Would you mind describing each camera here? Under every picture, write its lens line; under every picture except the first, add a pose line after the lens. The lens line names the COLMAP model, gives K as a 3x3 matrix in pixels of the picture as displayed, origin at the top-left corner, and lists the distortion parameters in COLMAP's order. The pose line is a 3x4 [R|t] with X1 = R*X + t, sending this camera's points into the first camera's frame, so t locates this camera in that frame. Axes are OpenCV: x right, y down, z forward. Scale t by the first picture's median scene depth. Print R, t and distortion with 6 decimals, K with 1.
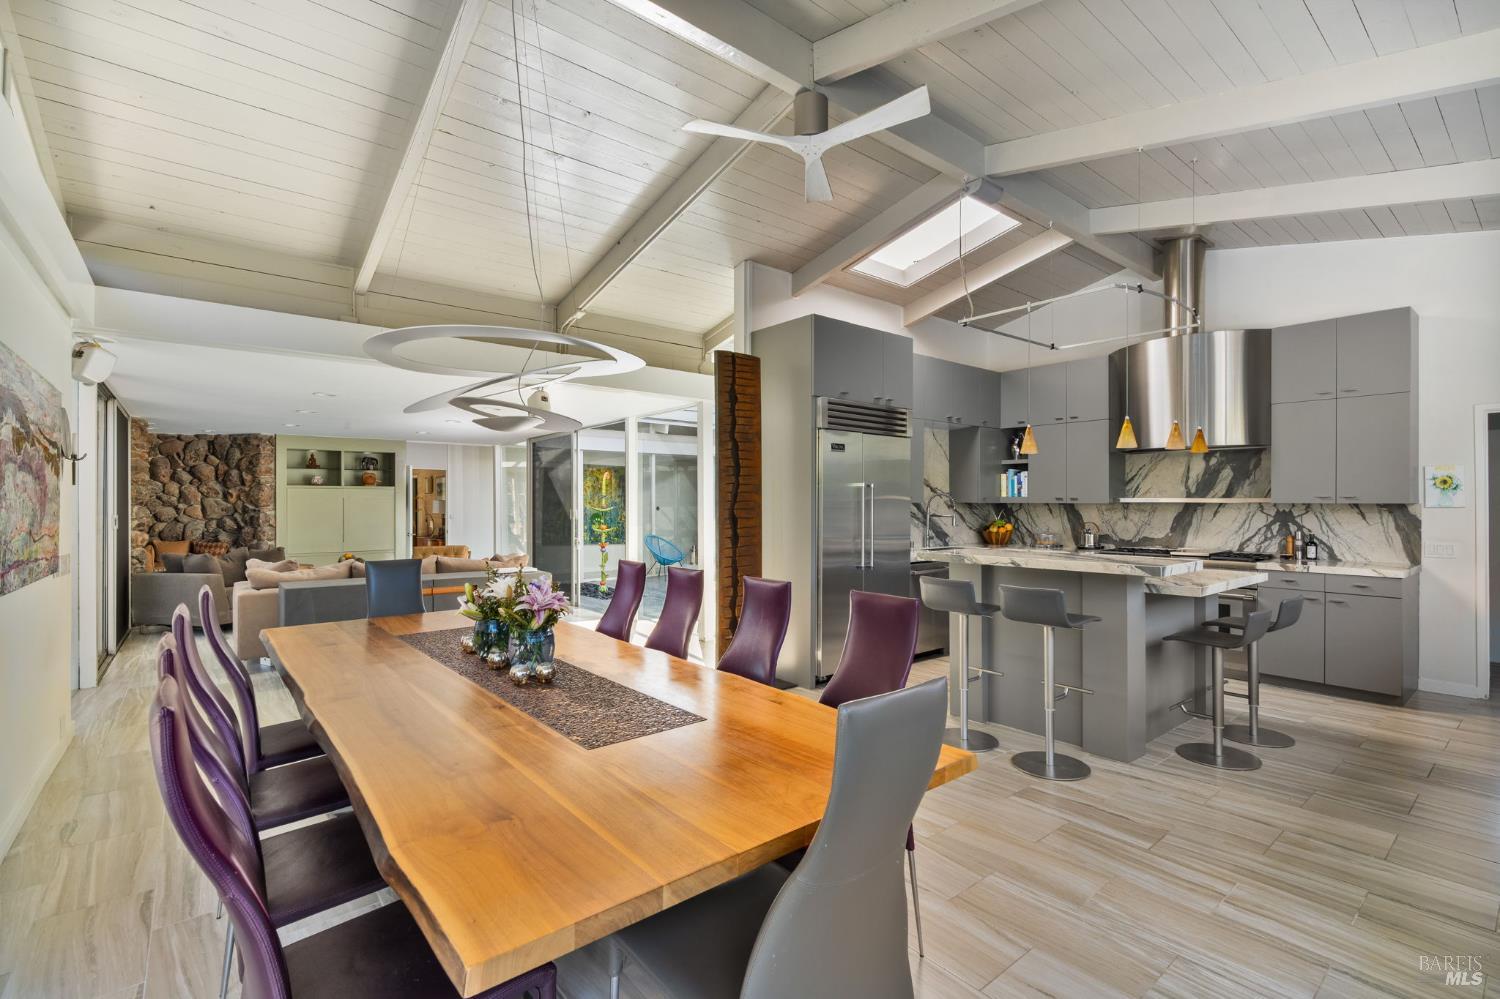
lens RADIAL K [[691.6, 0, 756.5], [0, 691.6, 502.1], [0, 0, 1]] dist [-0.008010, 0.001123]
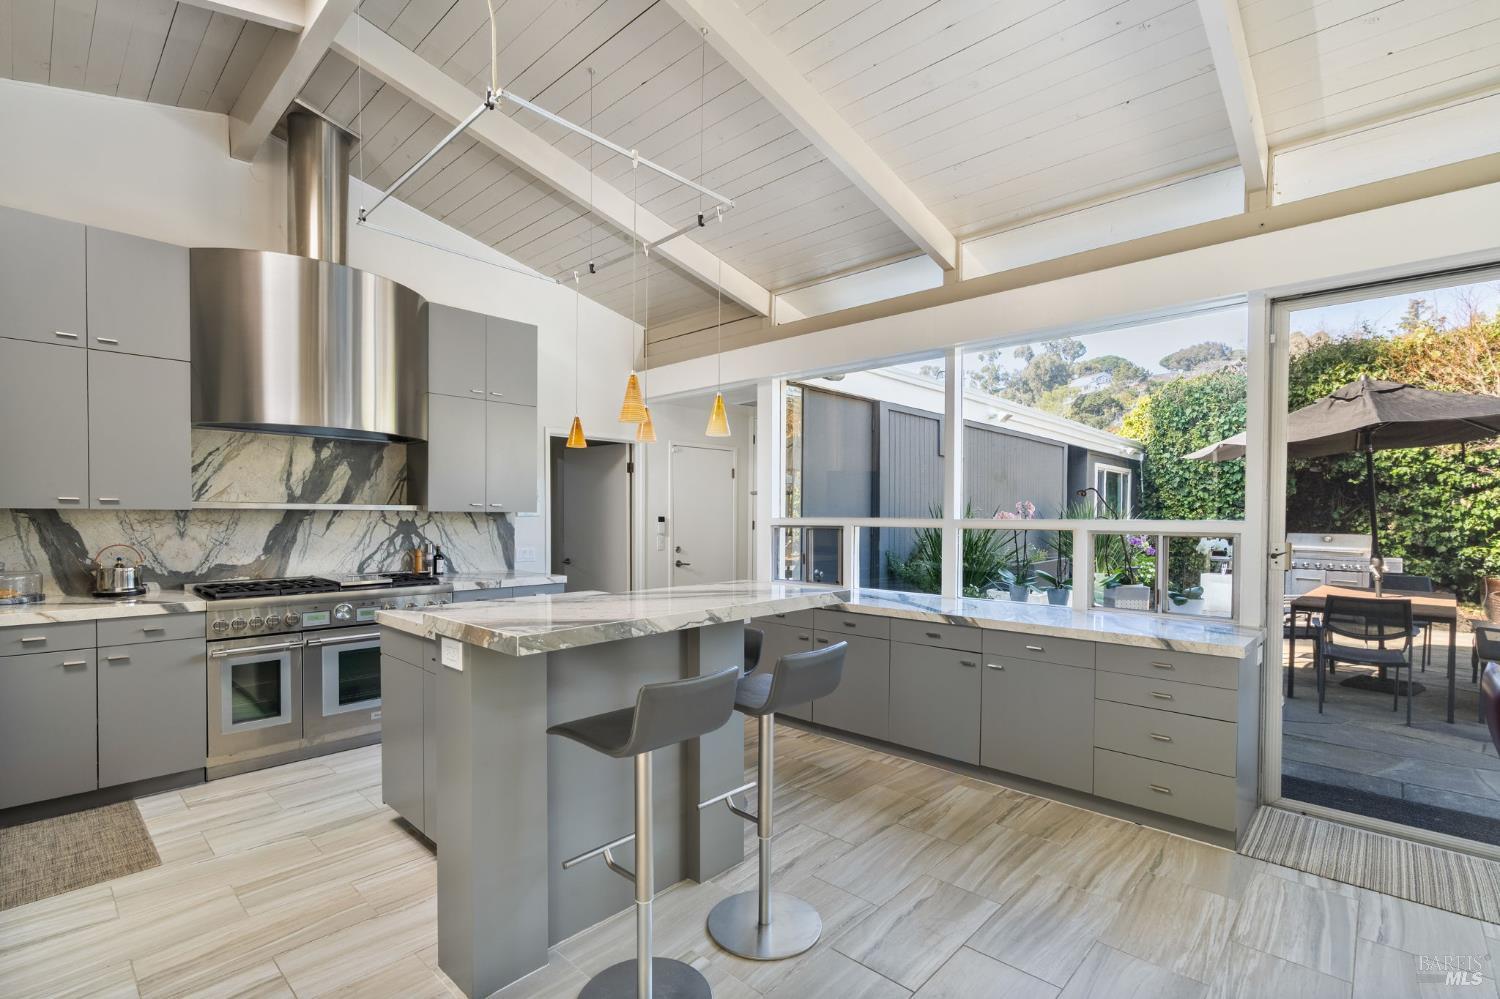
lens RADIAL K [[691.6, 0, 746.4], [0, 691.6, 518.1], [0, 0, 1]] dist [-0.008010, 0.001123]
pose [[-0.120914, -0.002783, 0.992659, -0.078540], [-0.003495, 0.999991, 0.002378, 0.004133], [-0.992657, -0.003182, -0.120923, 0.436631]]
